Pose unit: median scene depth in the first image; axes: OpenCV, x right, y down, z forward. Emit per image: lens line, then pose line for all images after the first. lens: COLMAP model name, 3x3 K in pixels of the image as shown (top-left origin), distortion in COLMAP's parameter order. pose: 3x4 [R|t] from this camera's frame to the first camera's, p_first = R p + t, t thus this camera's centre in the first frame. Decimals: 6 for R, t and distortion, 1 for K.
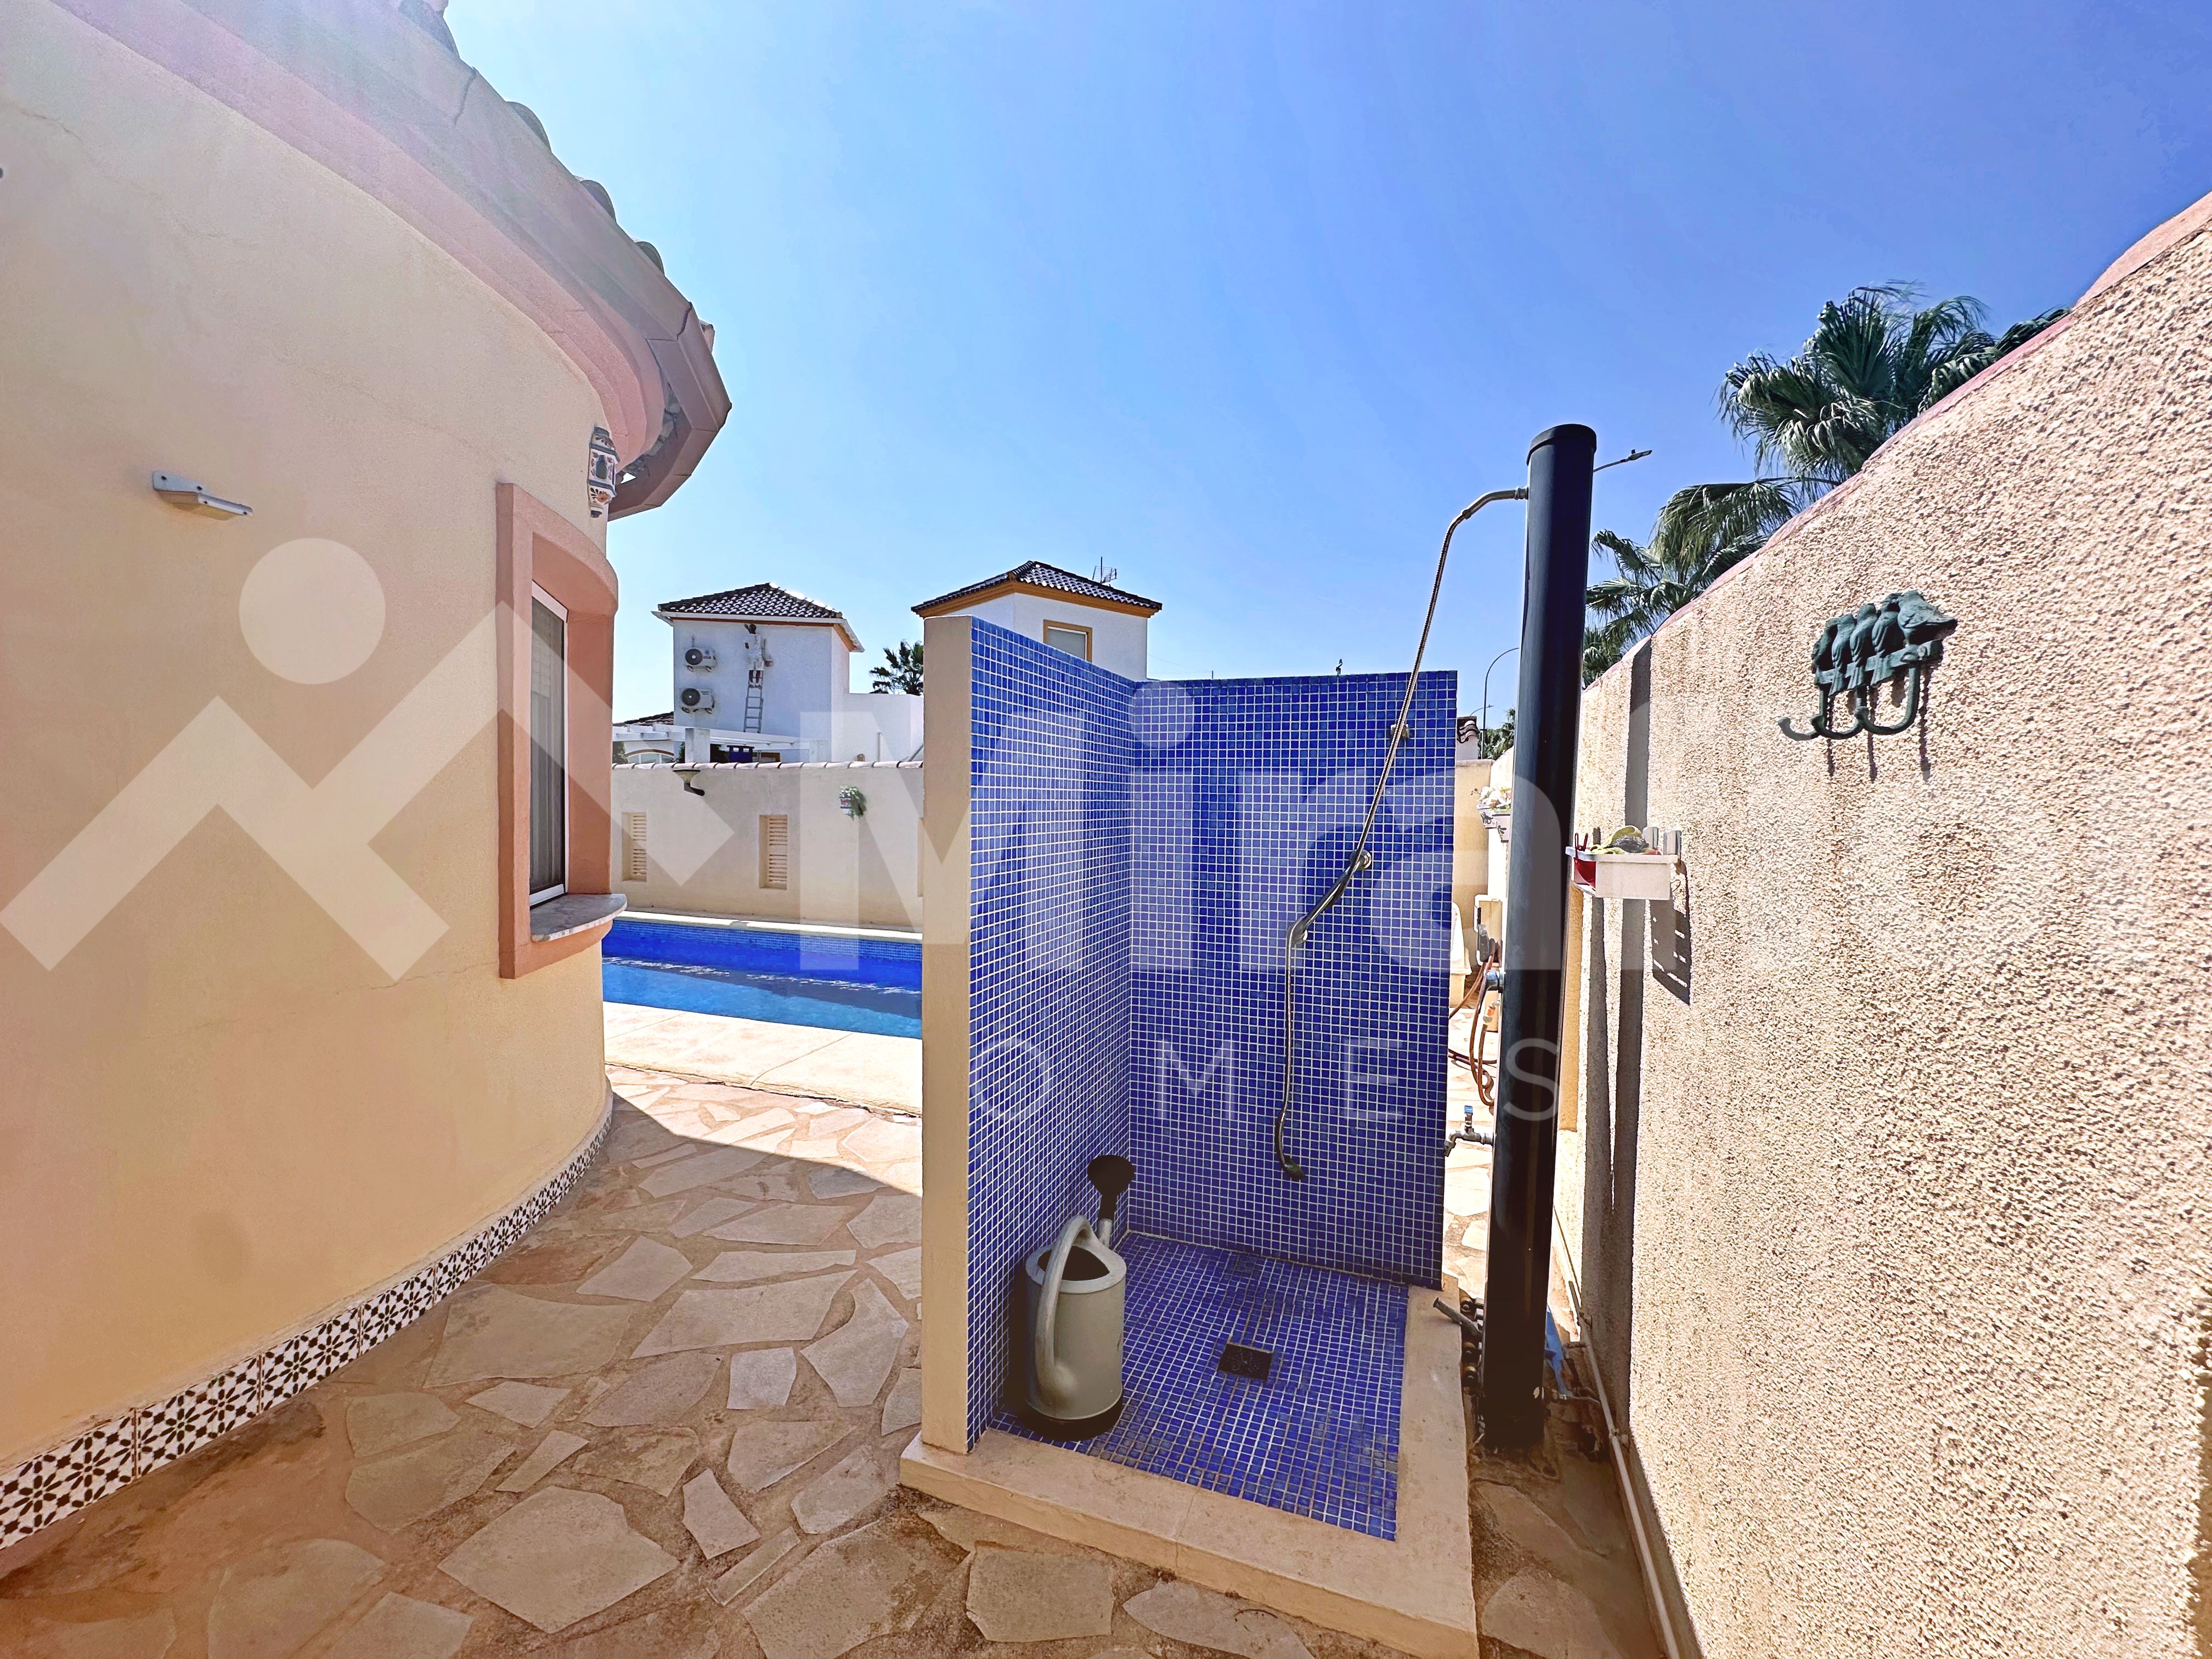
lens RADIAL K [[883.6, 0, 1102.6], [0, 883.6, 828.1], [0, 0, 1]] dist [-0.003191, 0.000196]
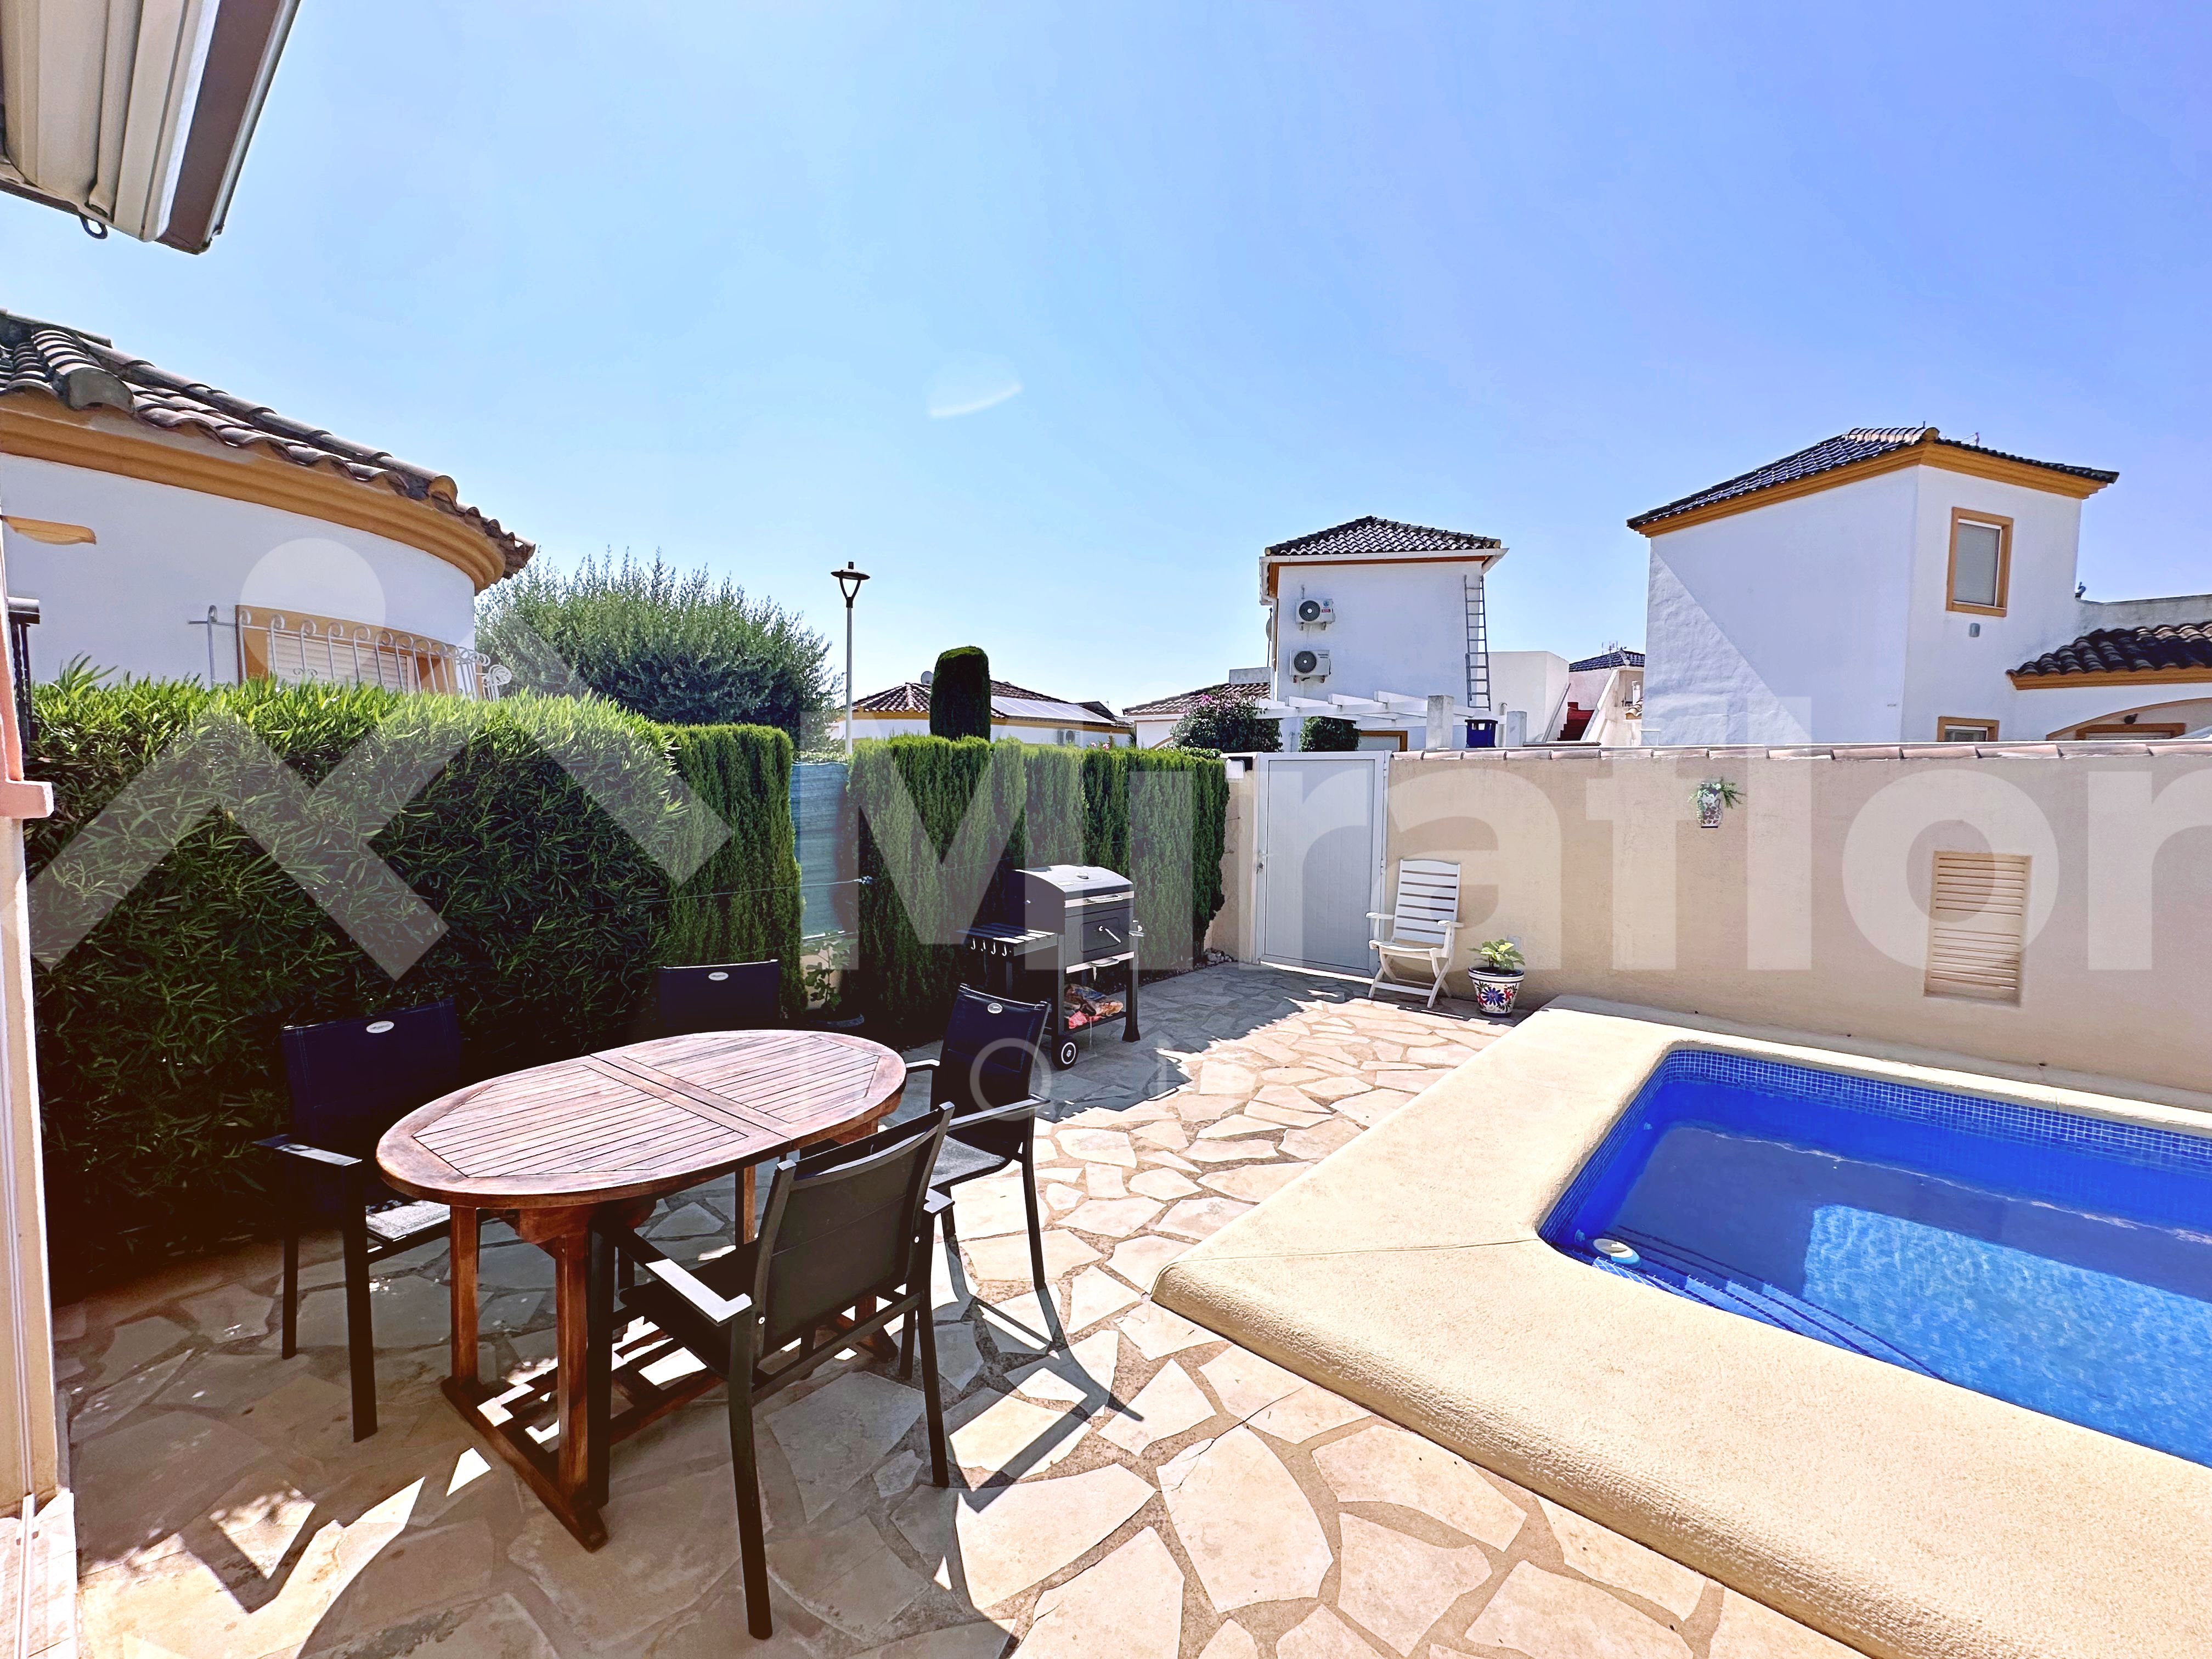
lens RADIAL K [[883.6, 0, 1102.6], [0, 883.6, 828.1], [0, 0, 1]] dist [-0.003191, 0.000196]
pose [[0.943874, 0.017855, -0.329823, -0.371209], [-0.010410, 0.999650, 0.024327, -0.017245], [0.330142, -0.019528, 0.943729, 0.190634]]
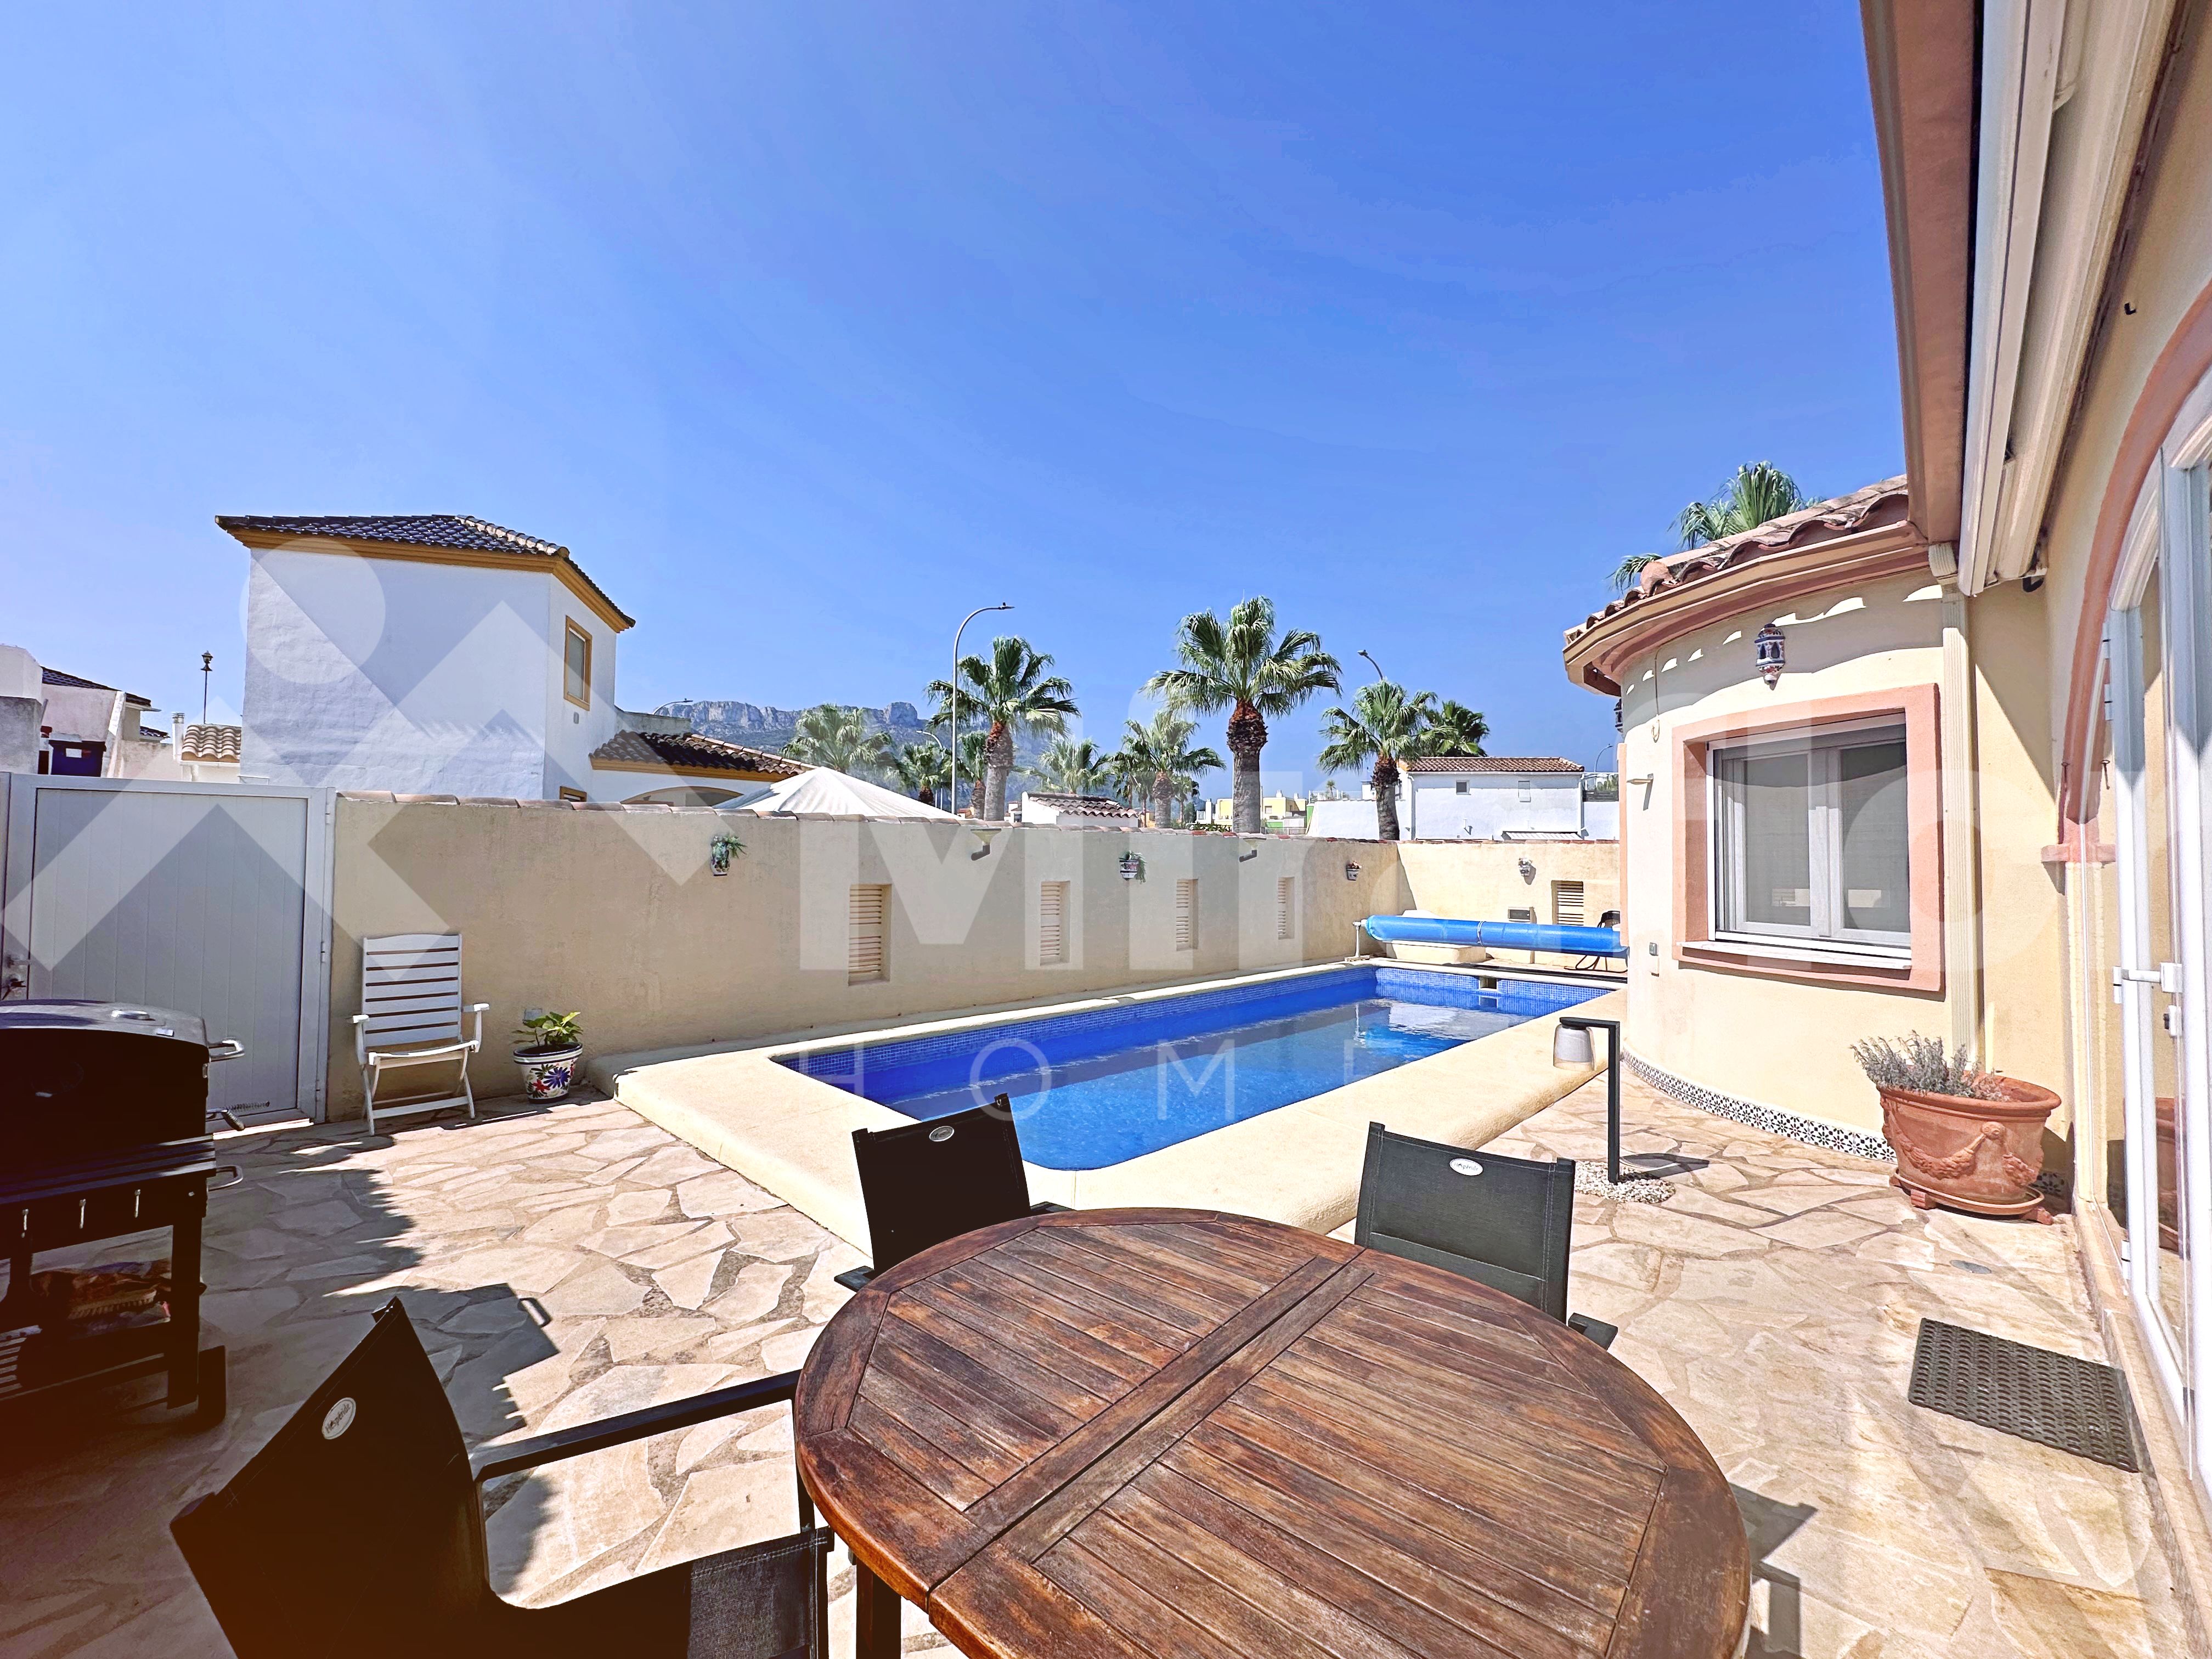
lens RADIAL K [[883.6, 0, 1102.6], [0, 883.6, 828.1], [0, 0, 1]] dist [-0.003191, 0.000196]
pose [[0.399310, 0.023472, 0.916516, -0.502093], [0.021896, 0.999143, -0.035128, -0.015694], [-0.916555, 0.034095, 0.398453, 0.252090]]
